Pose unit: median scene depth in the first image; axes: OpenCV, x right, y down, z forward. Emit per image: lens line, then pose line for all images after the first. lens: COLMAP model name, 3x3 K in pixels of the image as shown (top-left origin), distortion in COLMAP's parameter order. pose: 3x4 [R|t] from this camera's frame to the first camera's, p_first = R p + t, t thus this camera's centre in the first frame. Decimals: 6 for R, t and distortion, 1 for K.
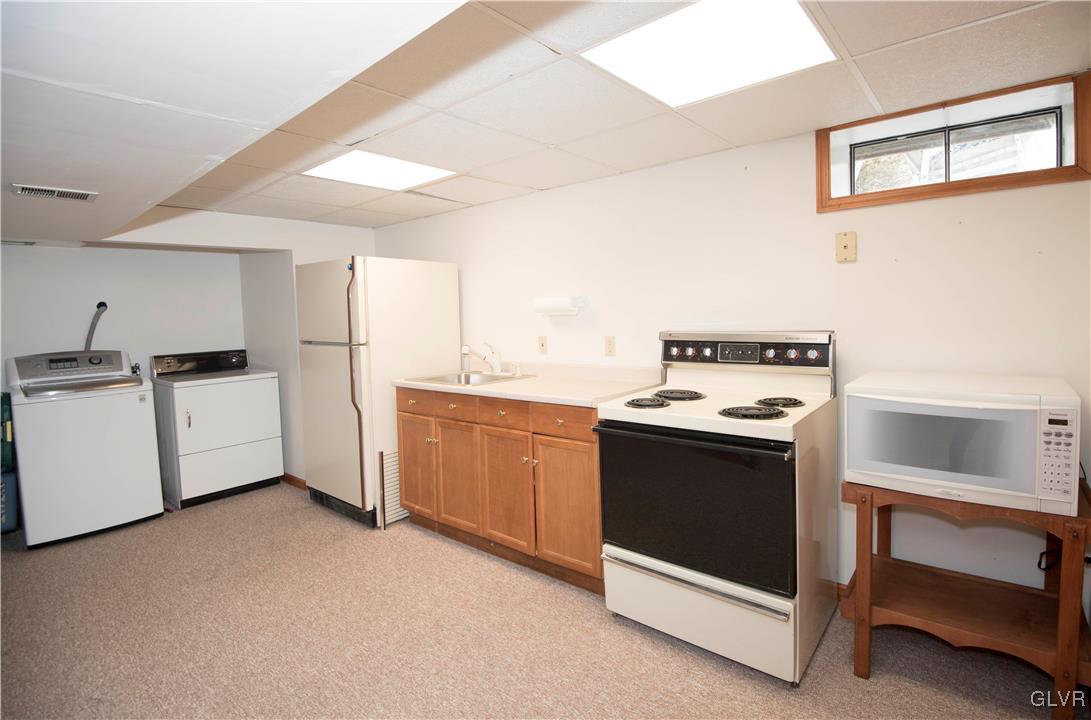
lens RADIAL K [[536.4, 0, 546.7], [0, 536.4, 329.5], [0, 0, 1]] dist [-0.000422, -0.000029]
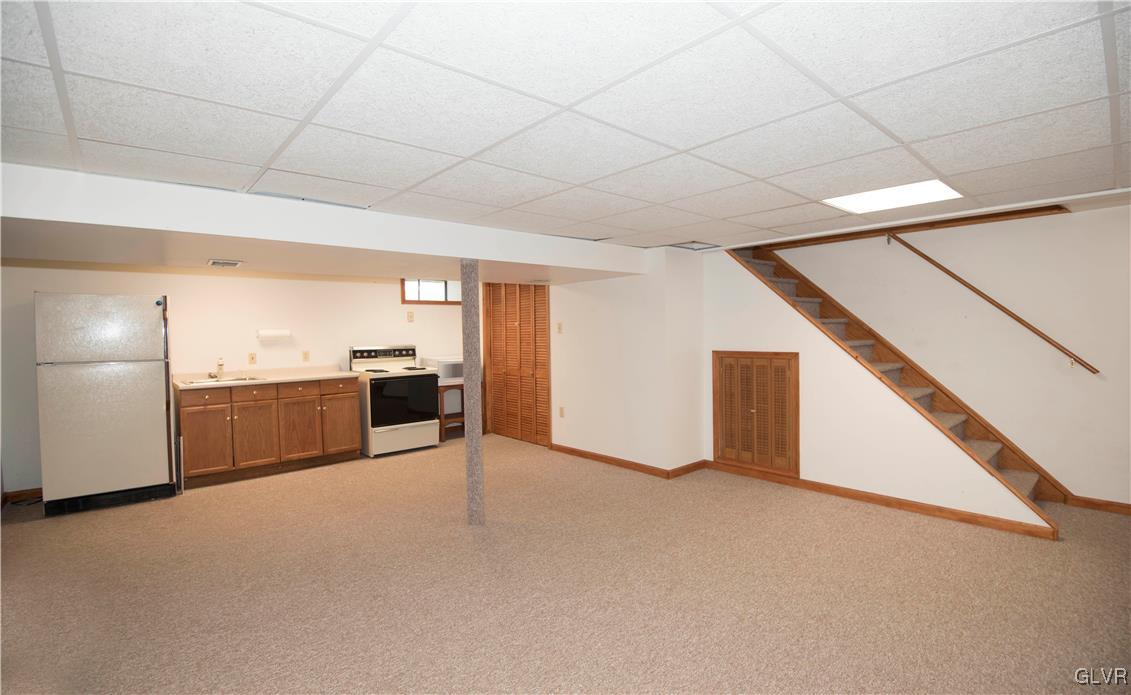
lens RADIAL K [[514.4, 0, 565.5], [0, 514.4, 347.5], [0, 0, 1]] dist [-0.000001, -0.000002]
pose [[0.149715, -0.003471, 0.988723, -1.931313], [0.047872, 0.998846, -0.003742, 0.063210], [-0.987570, 0.047892, 0.149708, -0.250664]]
